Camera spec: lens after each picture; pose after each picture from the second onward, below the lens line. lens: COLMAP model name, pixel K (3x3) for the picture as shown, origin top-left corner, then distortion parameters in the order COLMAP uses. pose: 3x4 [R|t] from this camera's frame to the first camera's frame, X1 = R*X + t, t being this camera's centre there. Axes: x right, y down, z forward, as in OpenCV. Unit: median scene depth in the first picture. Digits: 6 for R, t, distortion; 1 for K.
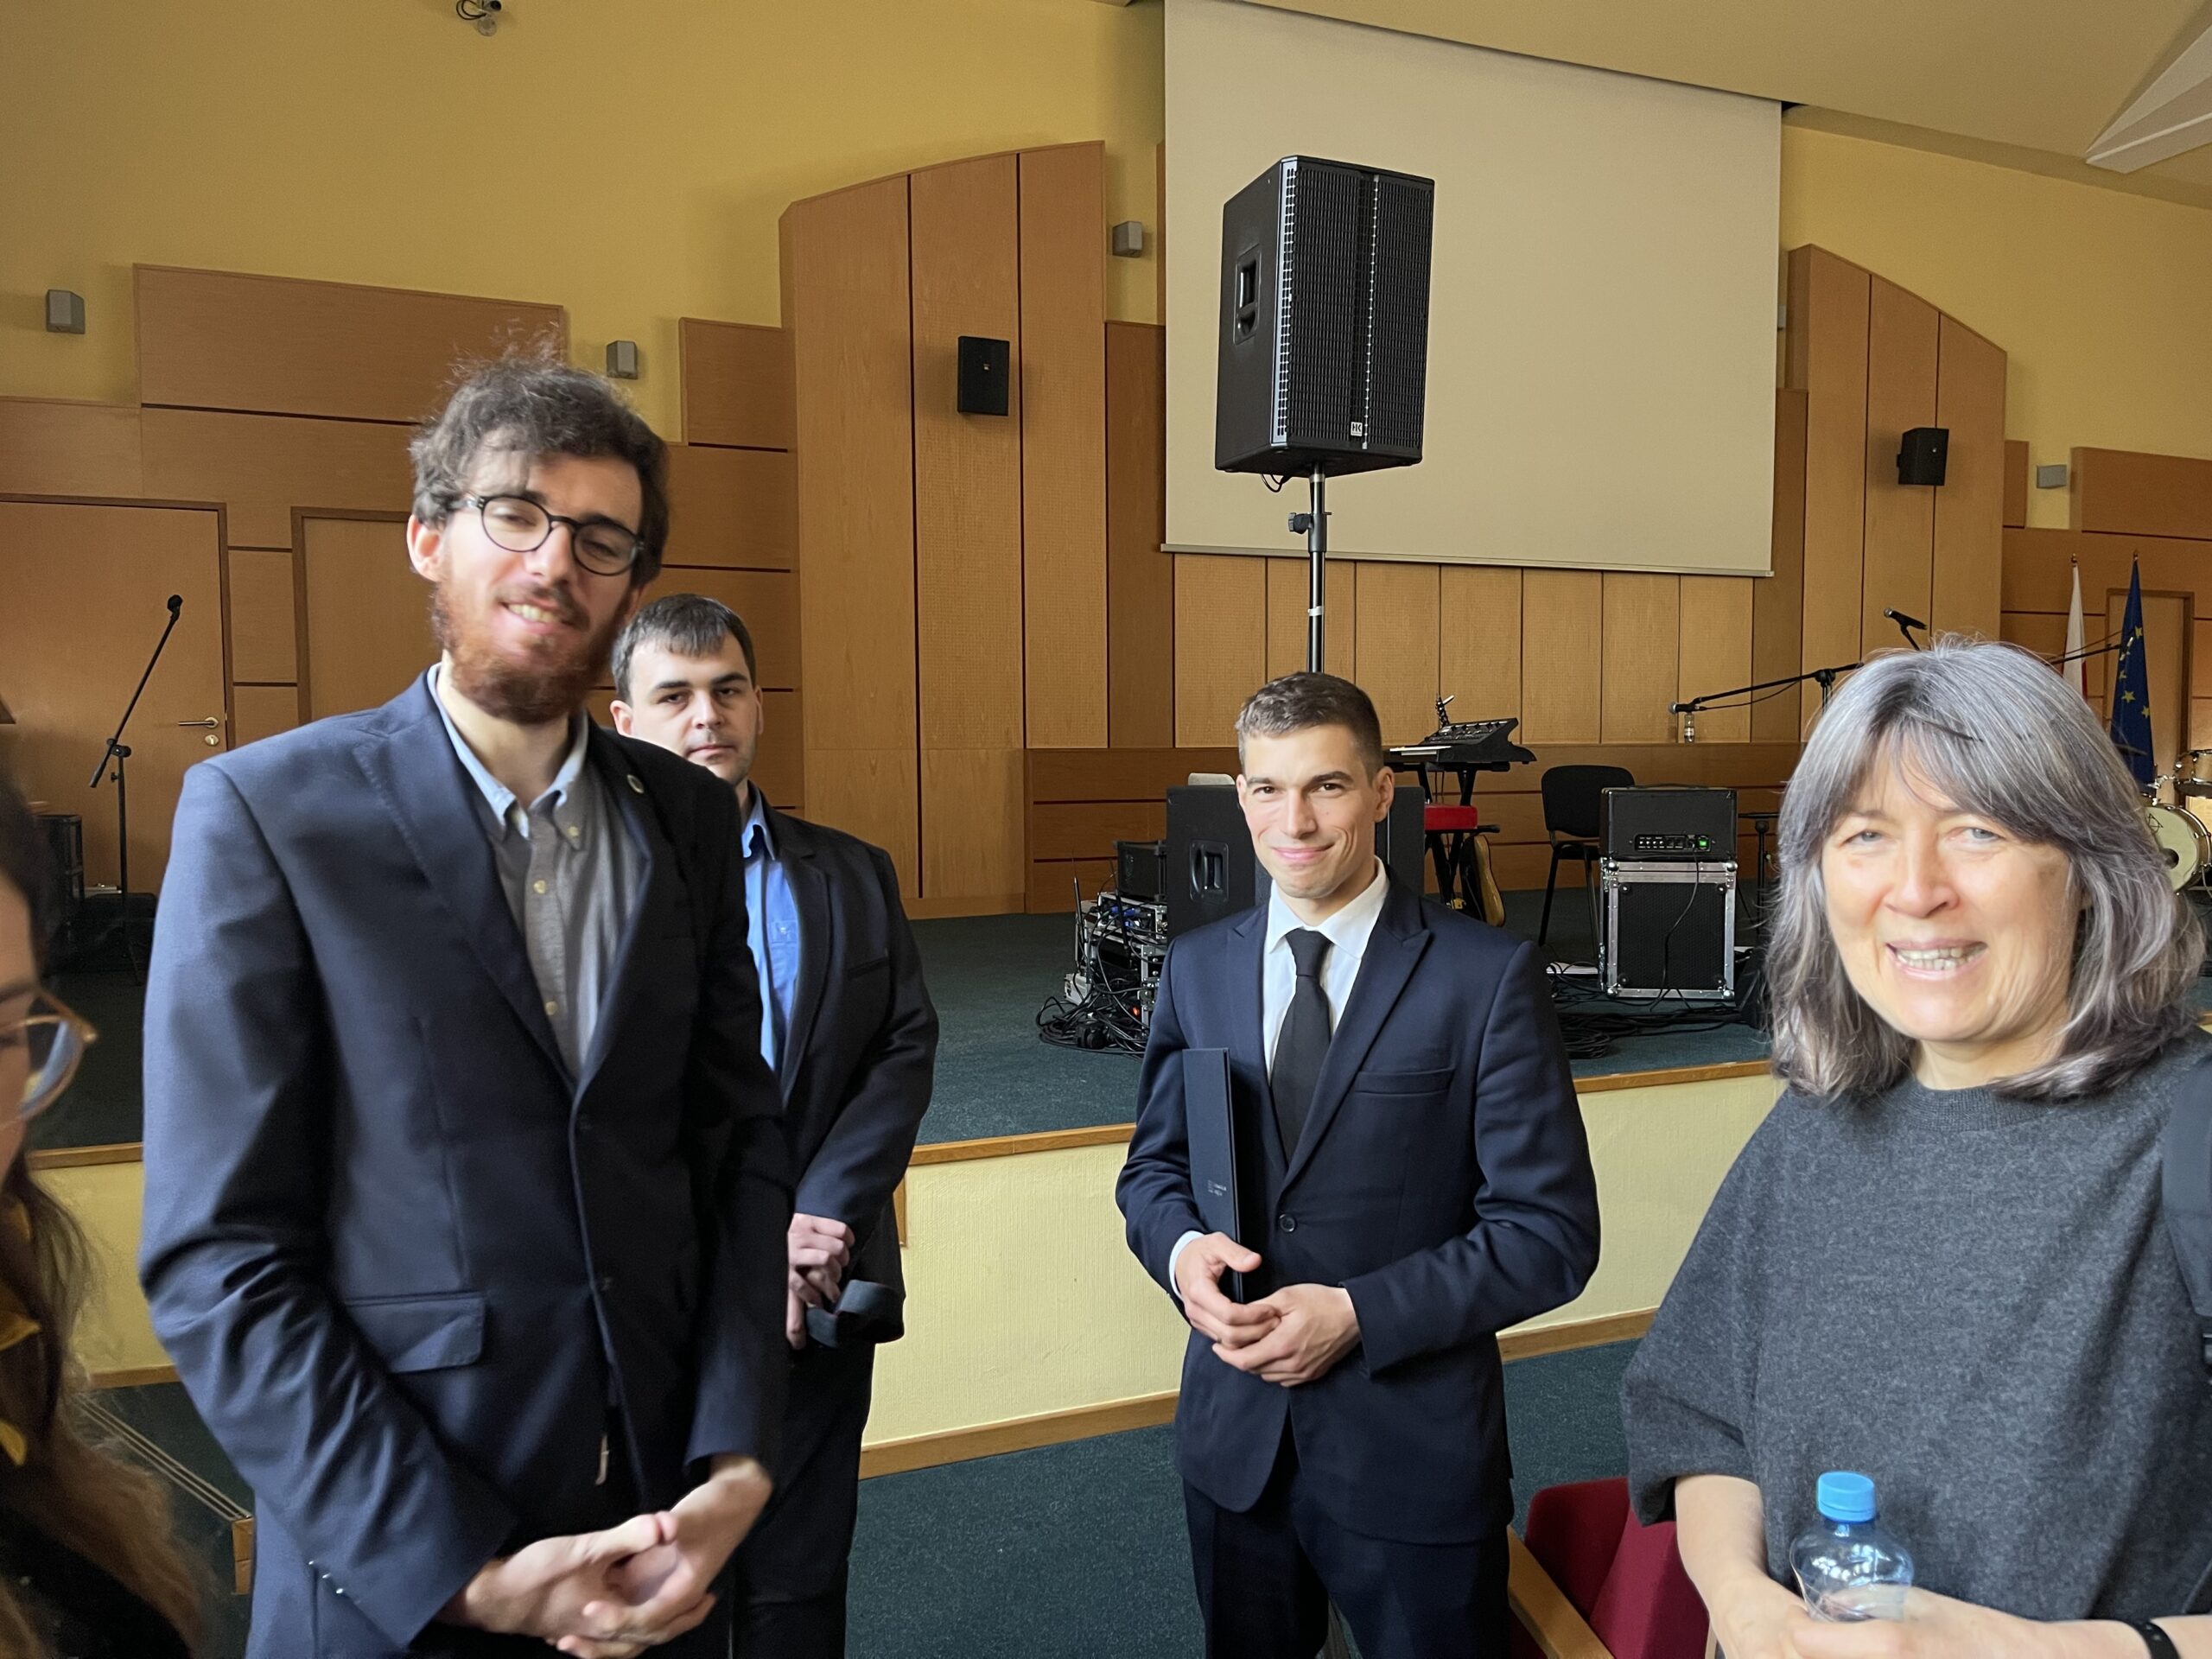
lens RADIAL K [[1701.3, 0, 1116.8], [0, 1701.3, 841.0], [0, 0, 1]] dist [0.067848, -0.032319]
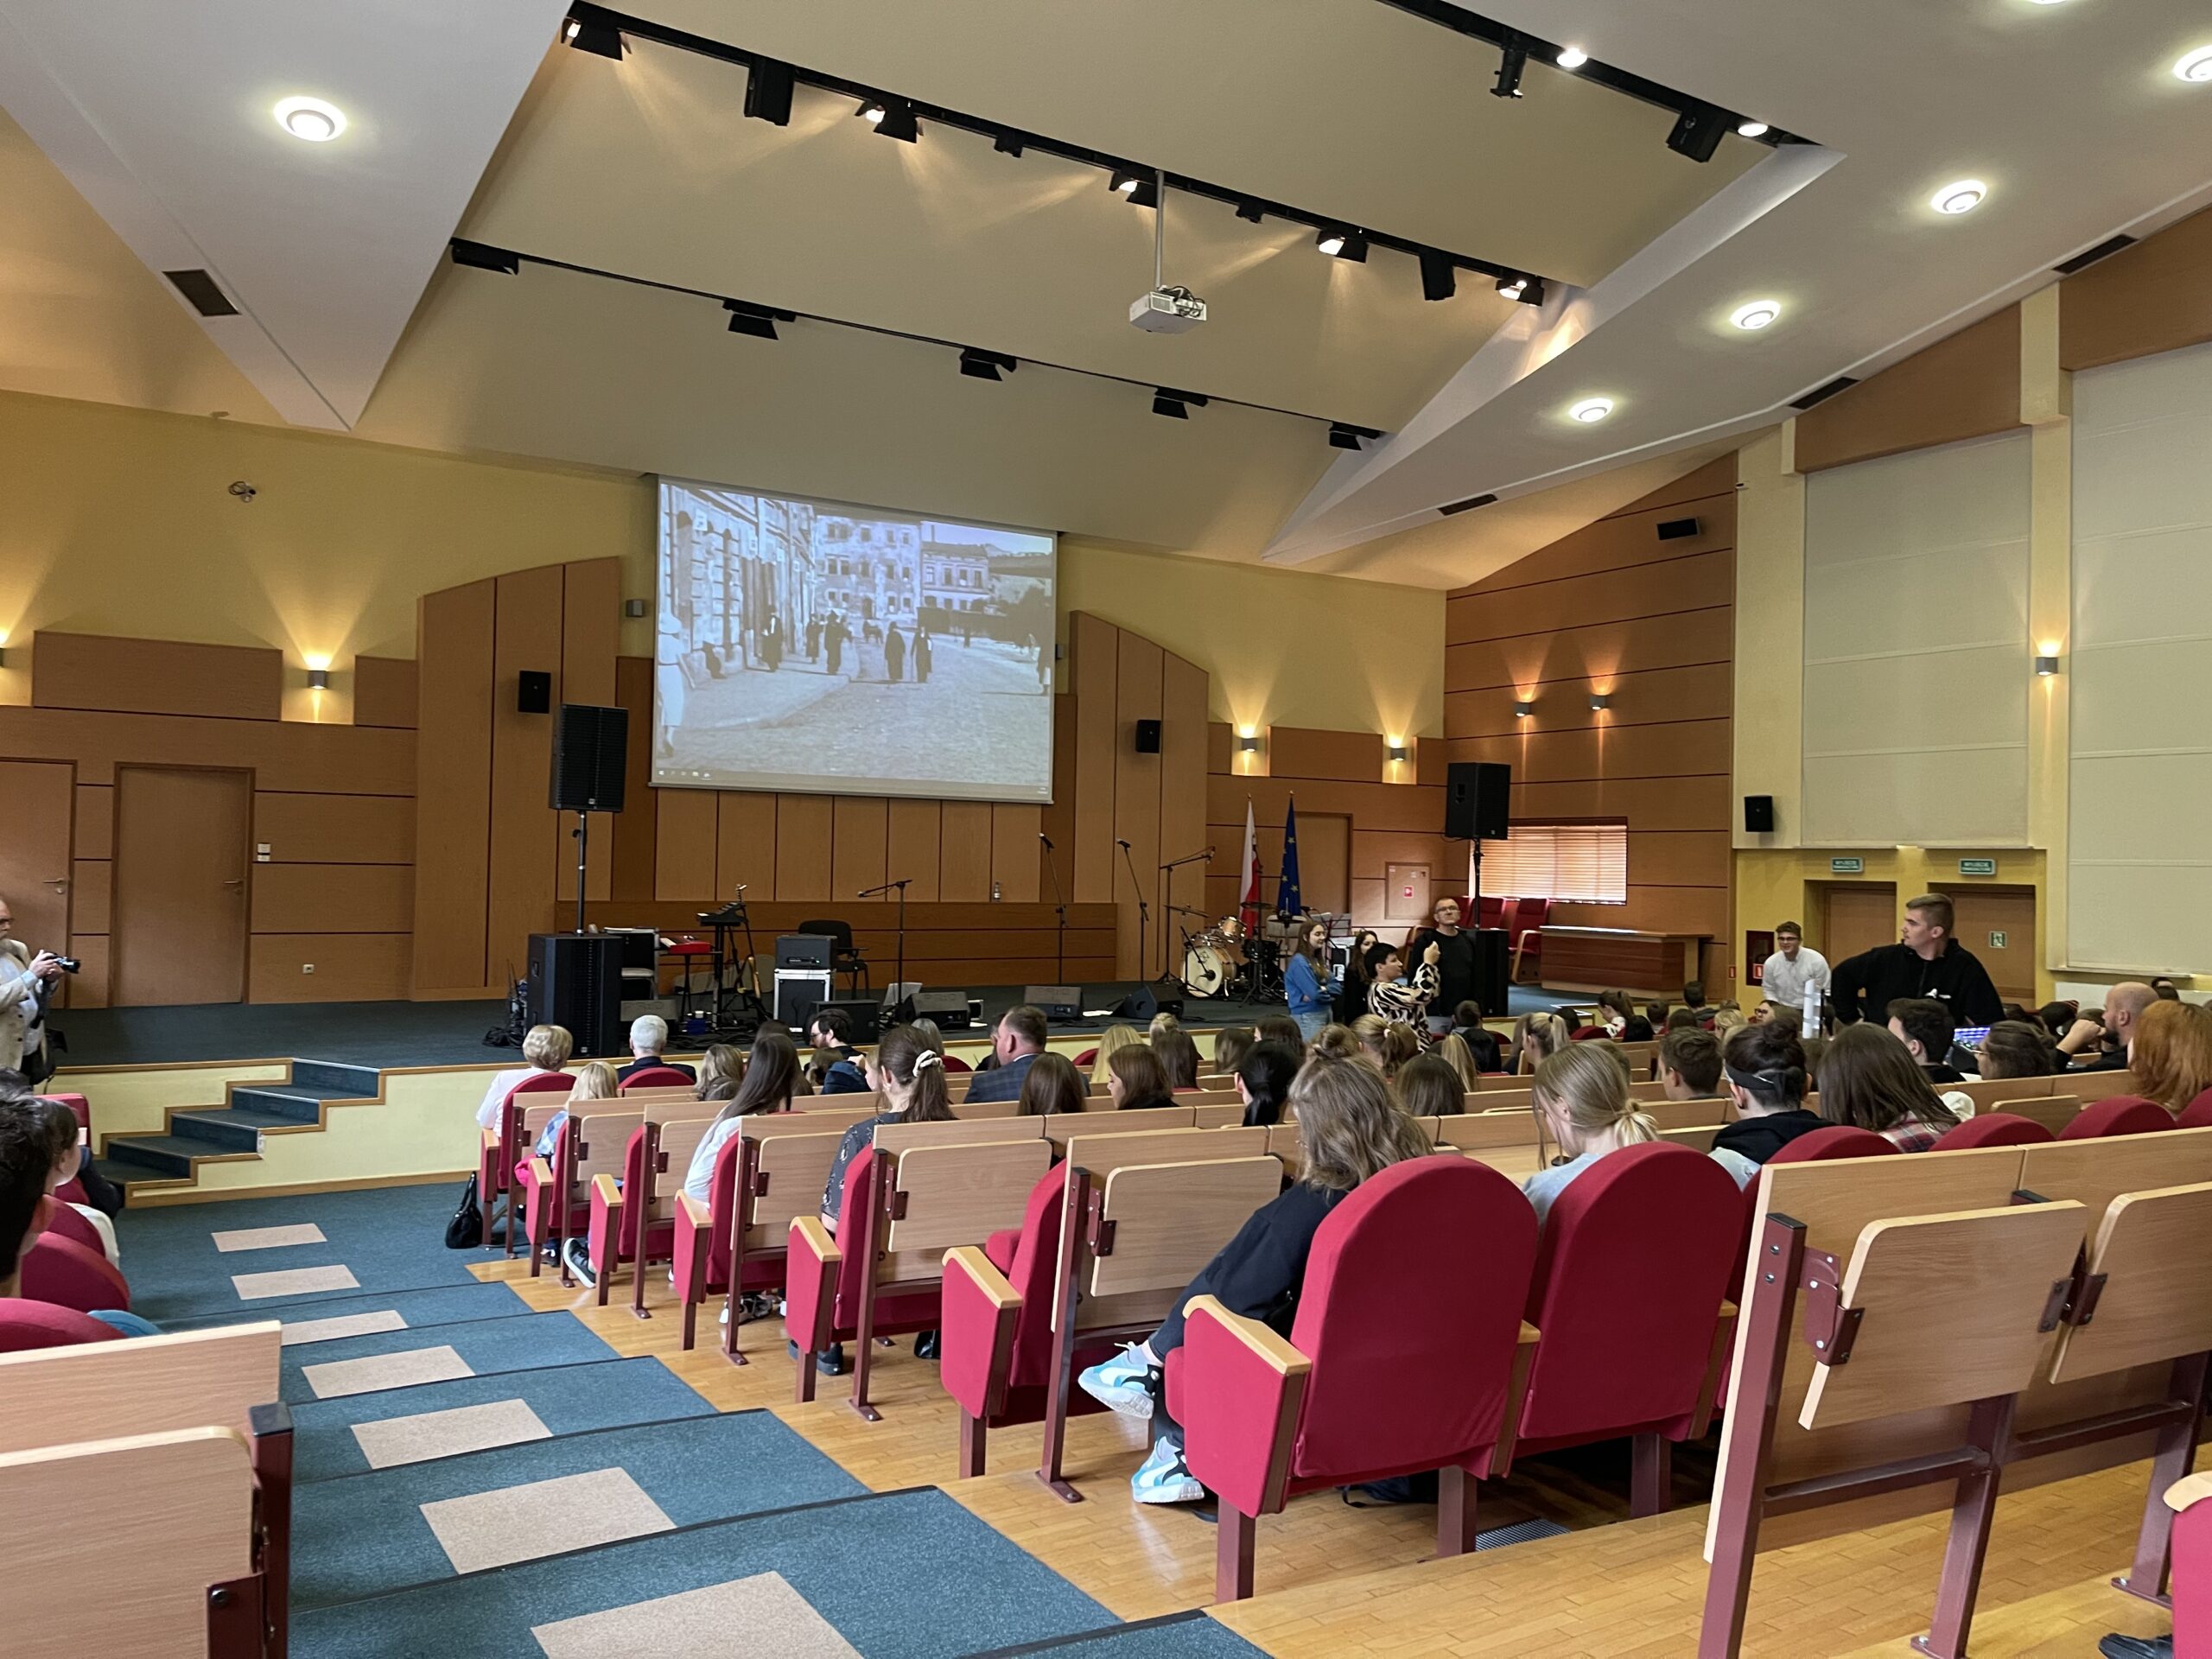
lens RADIAL K [[1701.3, 0, 1102.1], [0, 1701.3, 830.6], [0, 0, 1]] dist [0.067848, -0.032319]
pose [[0.991529, 0.029143, 0.126574, 0.301390], [-0.019806, 0.997031, -0.074407, -0.007313], [-0.128366, 0.071269, 0.989163, -0.872172]]
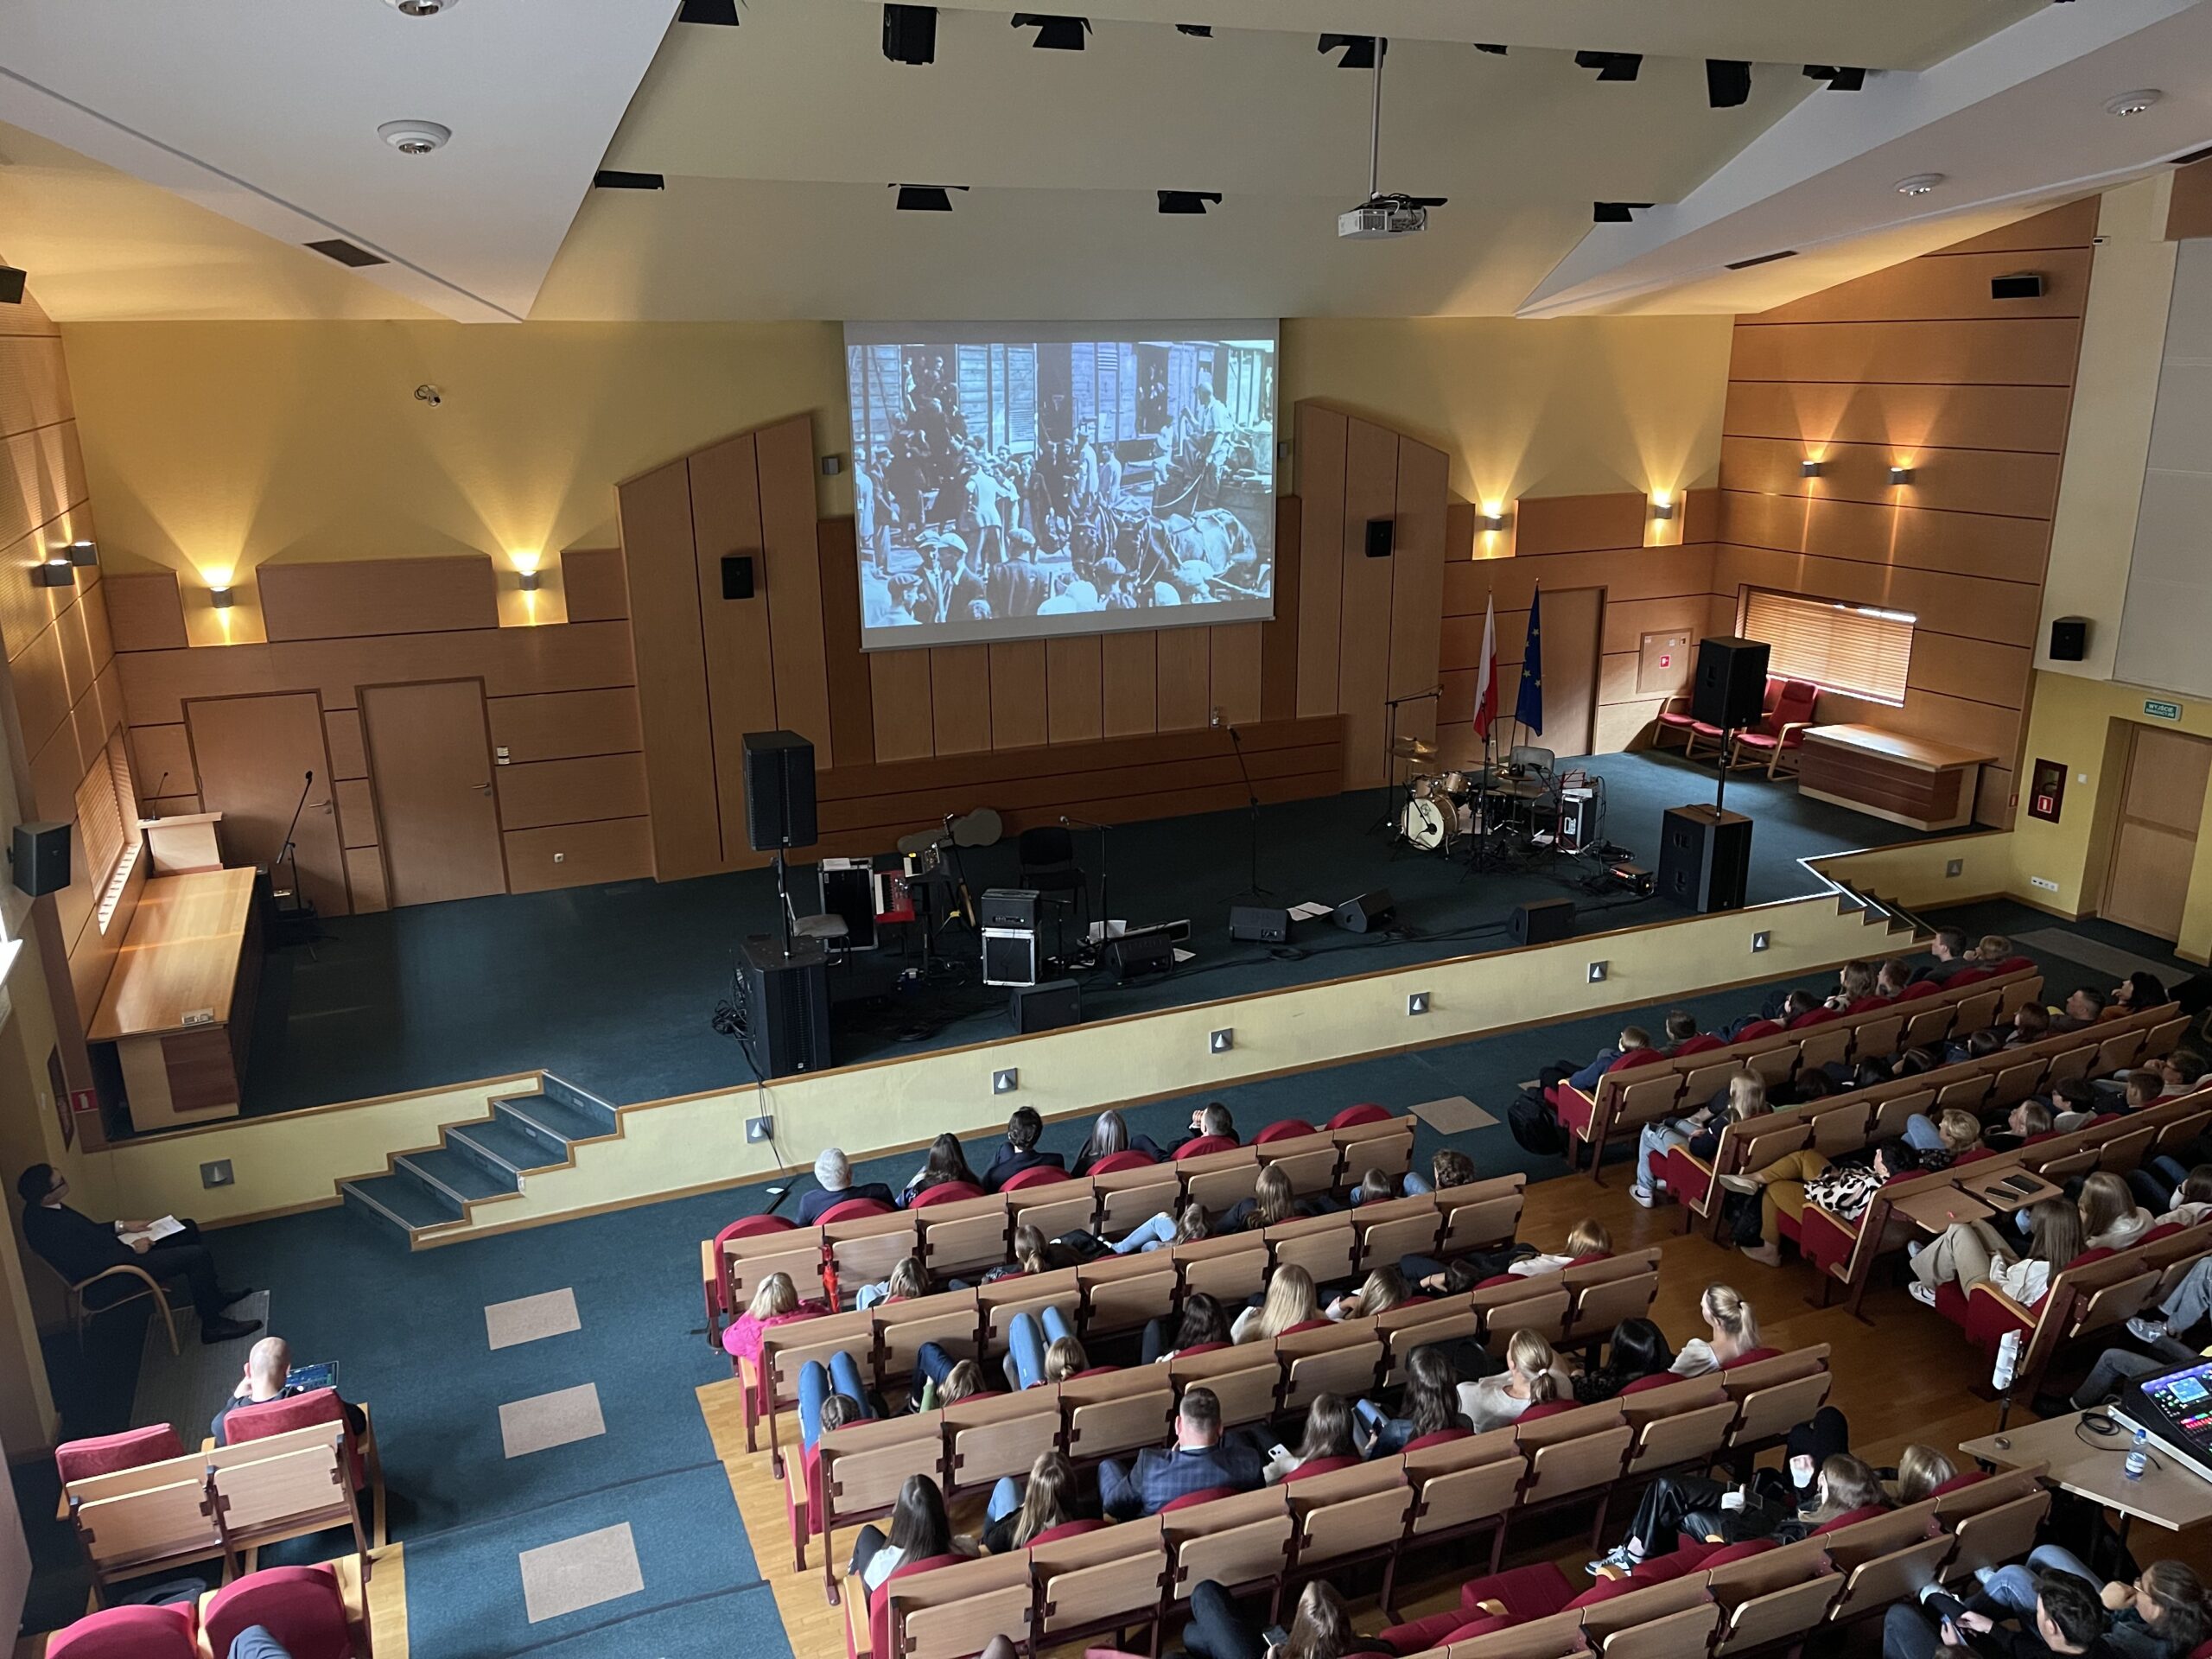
lens RADIAL K [[1701.3, 0, 1129.6], [0, 1701.3, 864.4], [0, 0, 1]] dist [0.067848, -0.032319]
pose [[0.999943, 0.000107, -0.010669, 0.359918], [0.002443, 0.971077, 0.238753, -0.425284], [0.010386, -0.238765, 0.971022, -0.803186]]
